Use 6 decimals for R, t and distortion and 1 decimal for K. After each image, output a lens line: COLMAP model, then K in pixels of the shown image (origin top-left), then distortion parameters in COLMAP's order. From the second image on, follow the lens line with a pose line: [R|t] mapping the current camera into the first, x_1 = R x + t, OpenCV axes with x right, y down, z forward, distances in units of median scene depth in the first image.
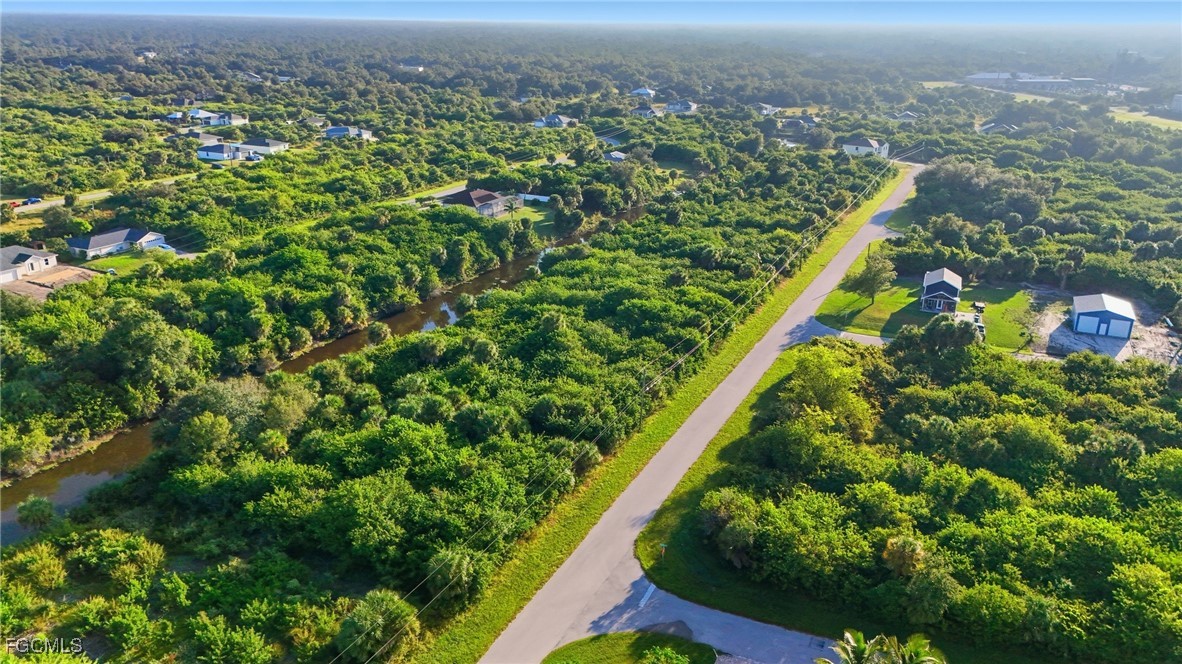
lens RADIAL K [[861.8, 0, 592.9], [0, 861.8, 324.1], [0, 0, 1]] dist [0.104578, -0.138491]
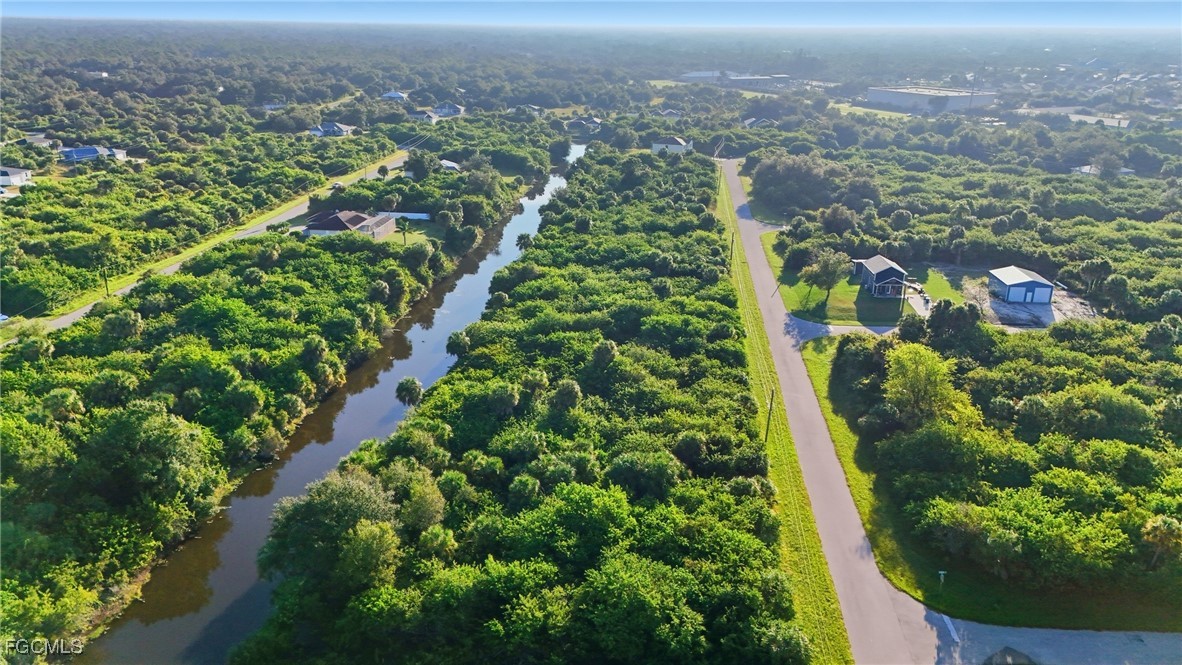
lens RADIAL K [[861.8, 0, 592.9], [0, 861.8, 324.6], [0, 0, 1]] dist [0.104578, -0.138491]
pose [[0.938656, -0.113587, 0.325612, -0.311158], [0.113534, 0.993348, 0.019230, -0.043563], [-0.325630, 0.018917, 0.945308, 0.114339]]
